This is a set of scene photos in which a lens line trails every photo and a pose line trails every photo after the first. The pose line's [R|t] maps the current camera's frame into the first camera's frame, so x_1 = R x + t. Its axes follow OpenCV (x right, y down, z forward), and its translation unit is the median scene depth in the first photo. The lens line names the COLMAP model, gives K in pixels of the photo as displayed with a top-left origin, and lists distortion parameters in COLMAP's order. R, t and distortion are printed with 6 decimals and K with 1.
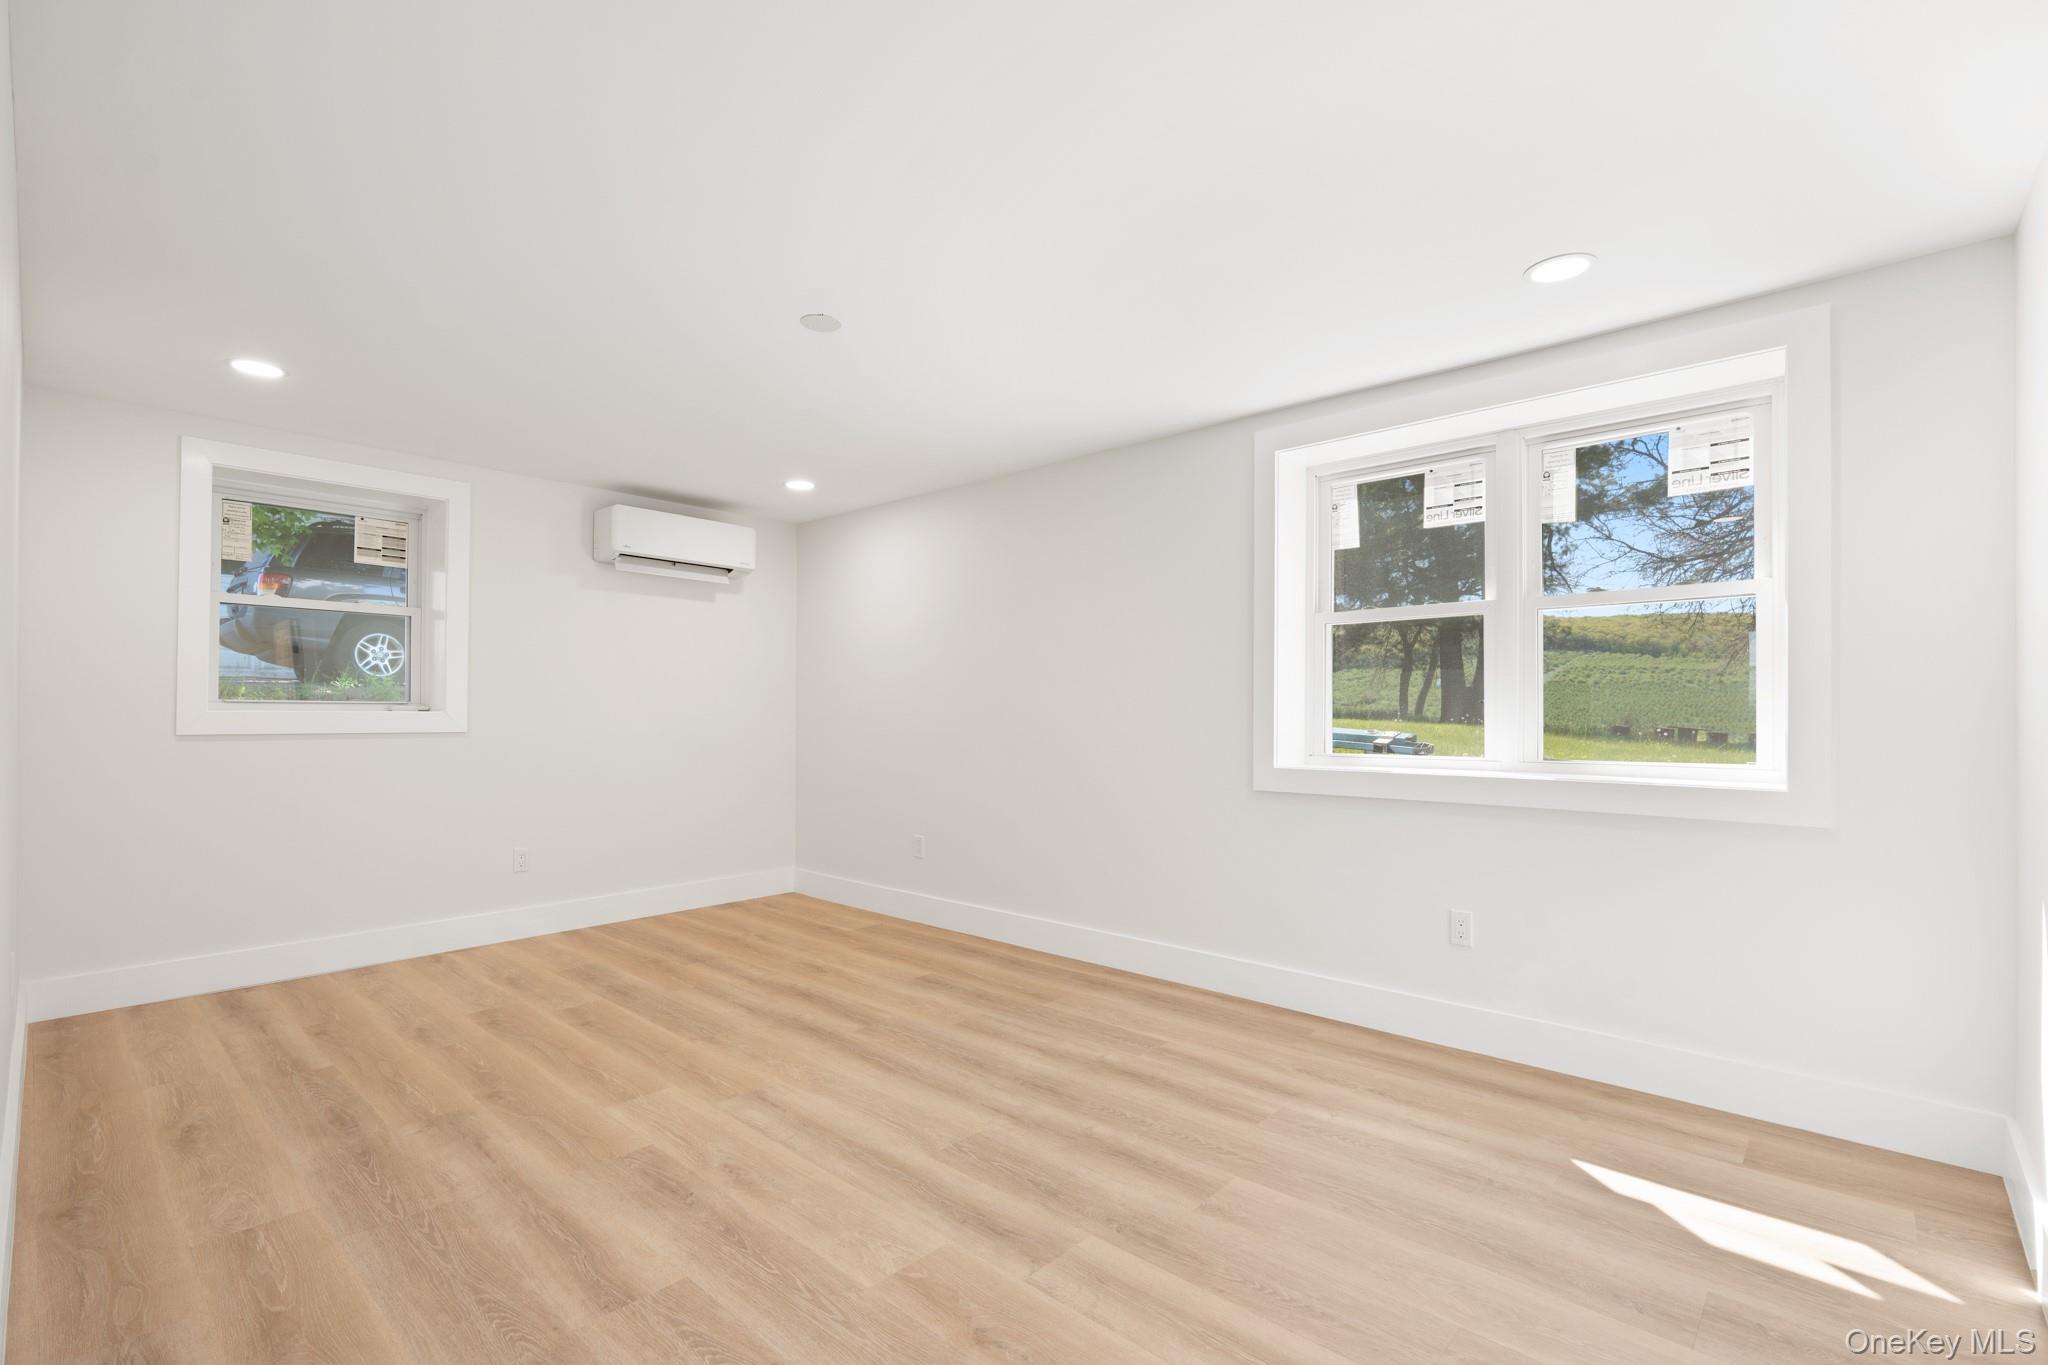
lens RADIAL K [[900.6, 0, 1033.1], [0, 900.6, 686.1], [0, 0, 1]] dist [-0.007140, -0.000301]
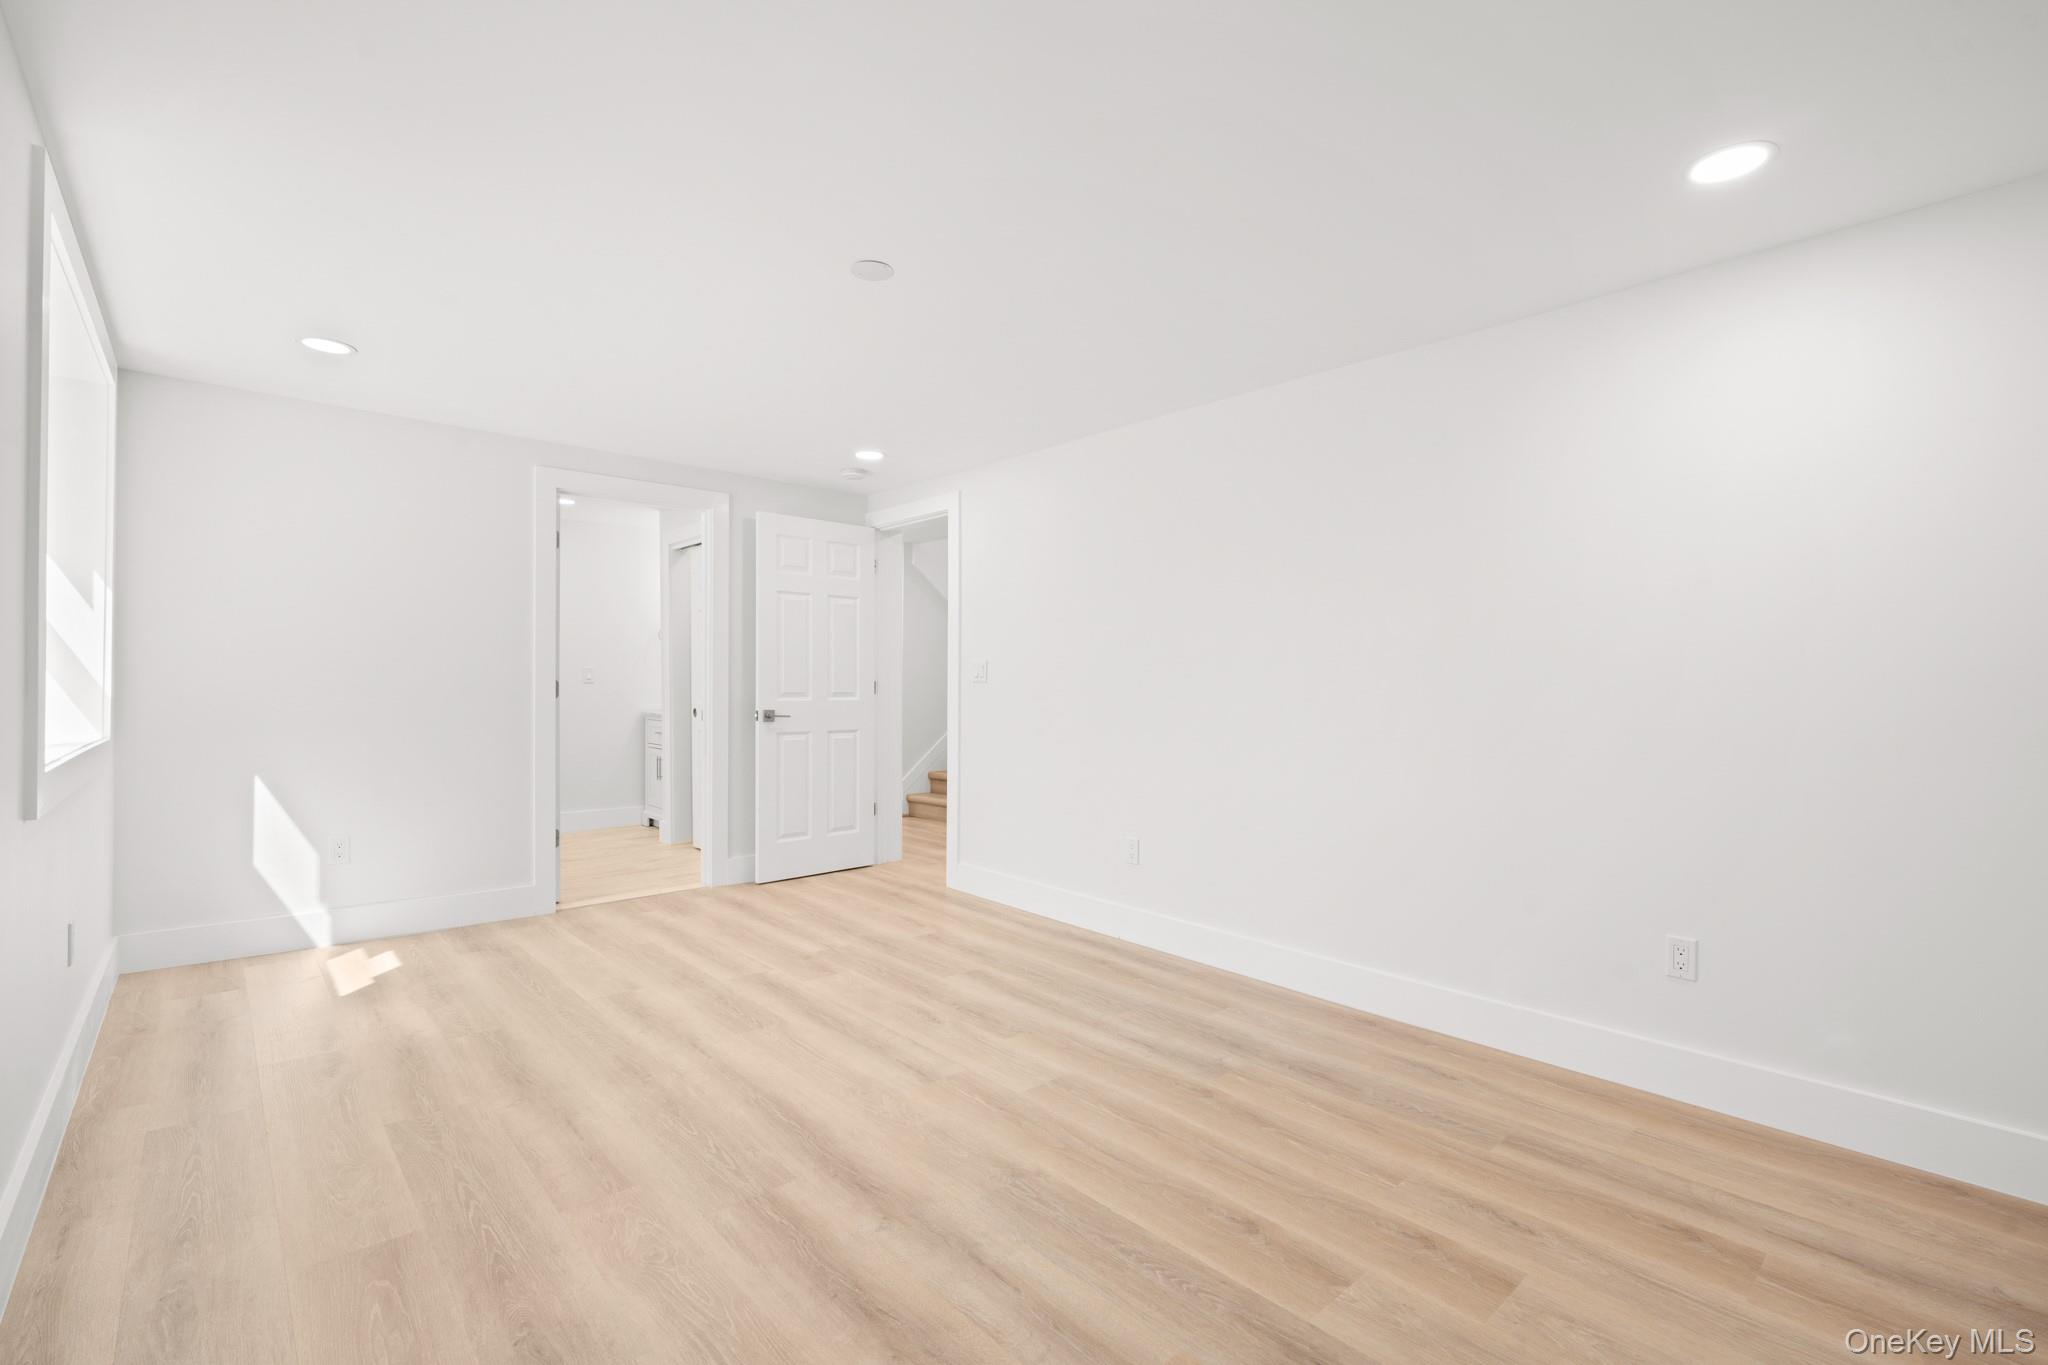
lens RADIAL K [[900.6, 0, 1033.1], [0, 900.6, 686.1], [0, 0, 1]] dist [-0.007140, -0.000301]
pose [[-0.995311, -0.009984, 0.096214, -0.485744], [-0.013071, 0.999418, -0.031502, 0.063542], [-0.095844, -0.032612, -0.994862, 1.871314]]
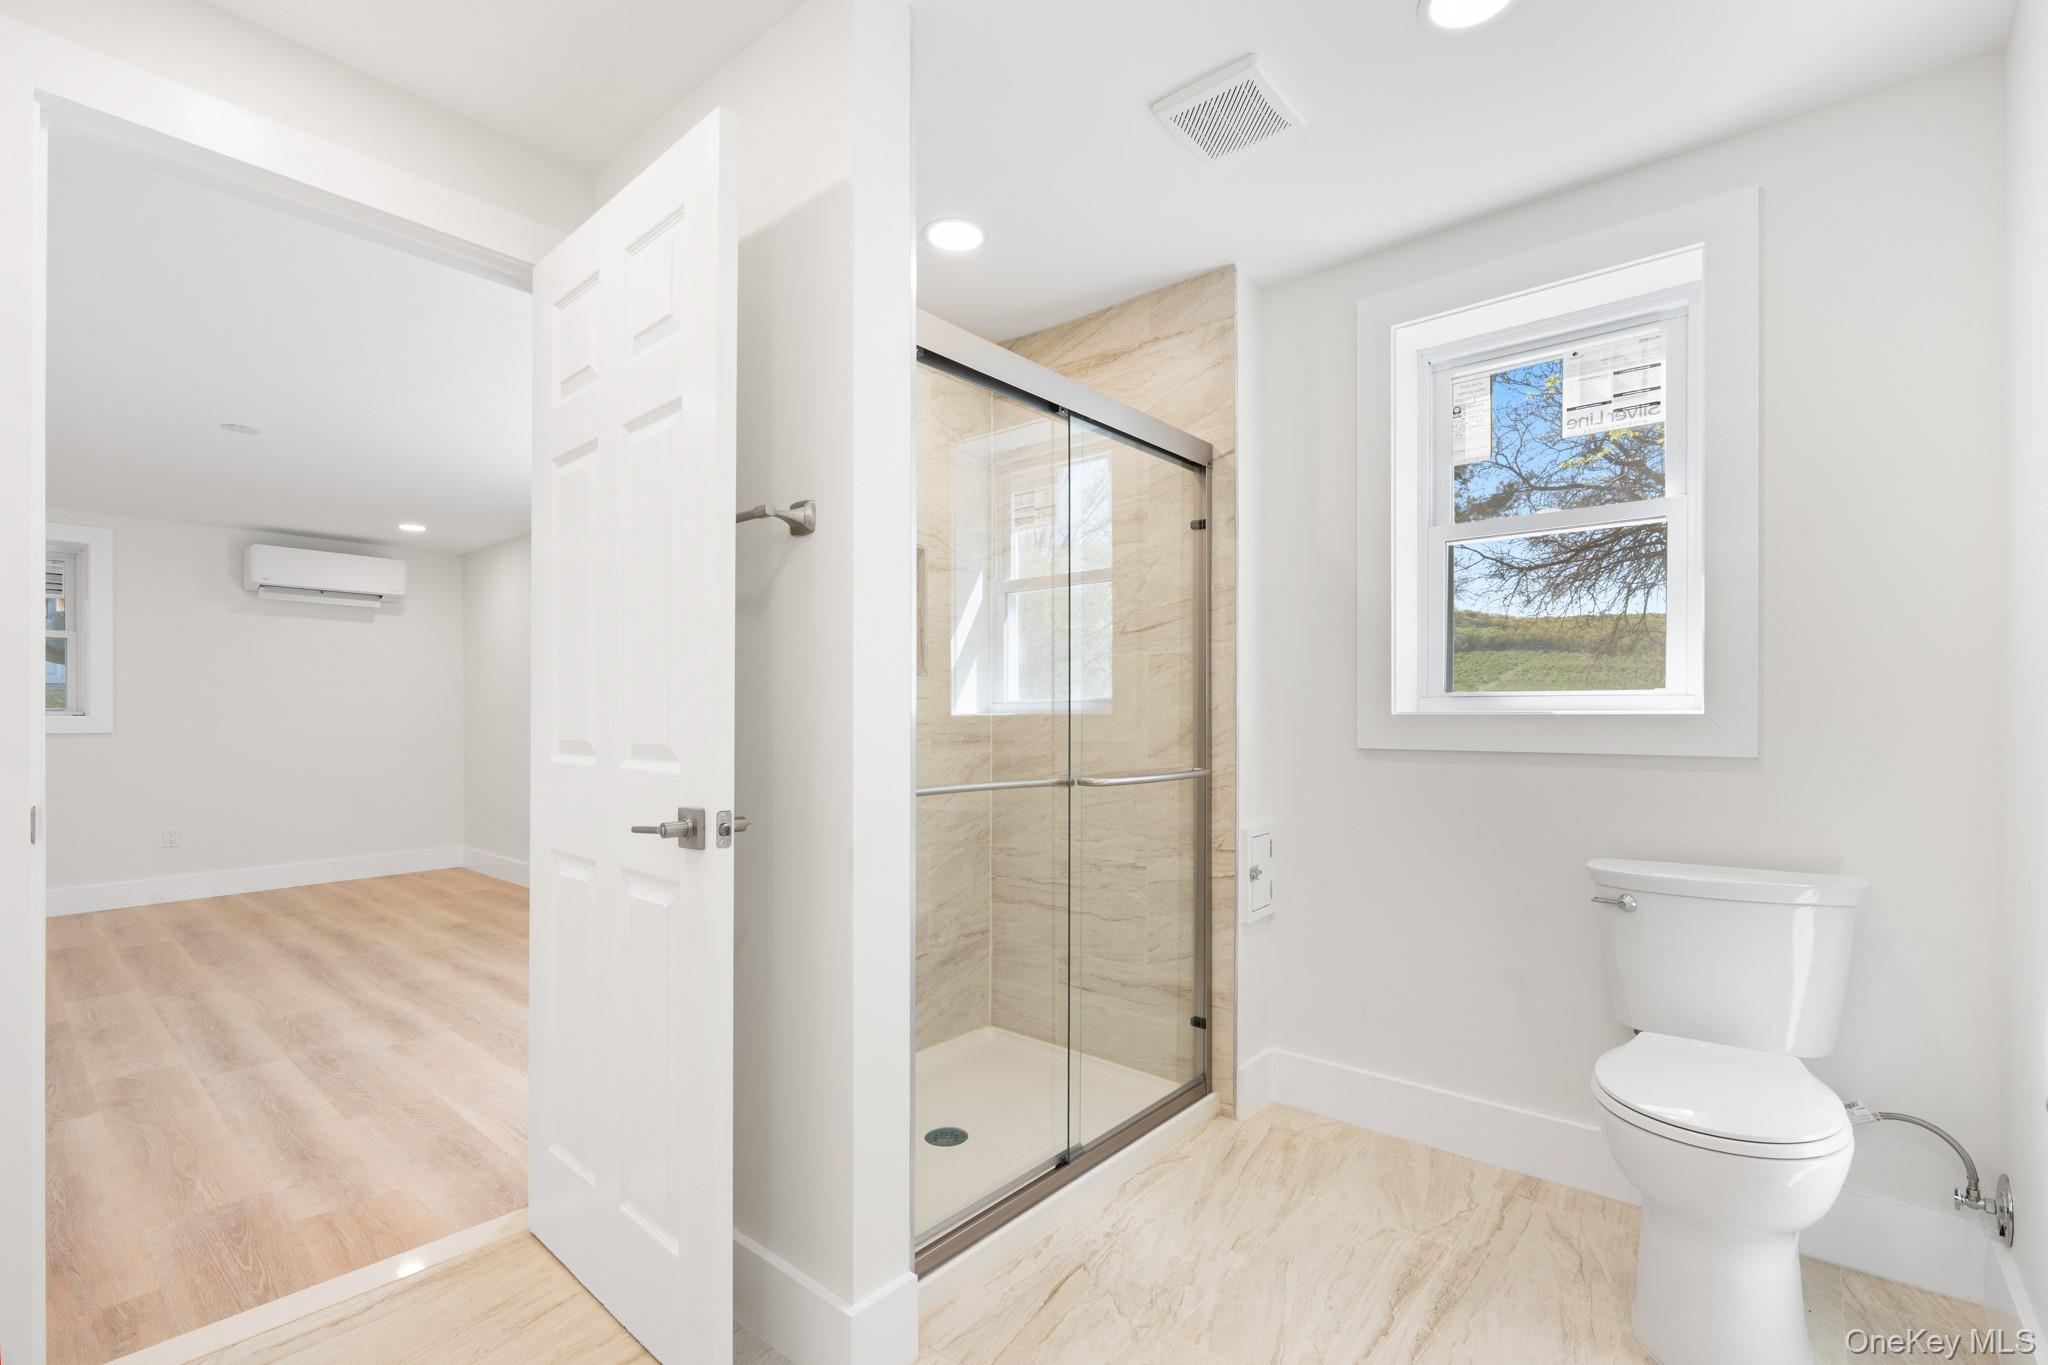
lens RADIAL K [[889.3, 0, 1024.0], [0, 889.3, 682.5], [0, 0, 1]] dist [-0.001843, -0.000722]
pose [[0.999649, -0.004757, 0.026071, 0.884934], [0.004904, 0.999972, -0.005604, -0.005346], [-0.026043, 0.005730, 0.999644, -0.369329]]
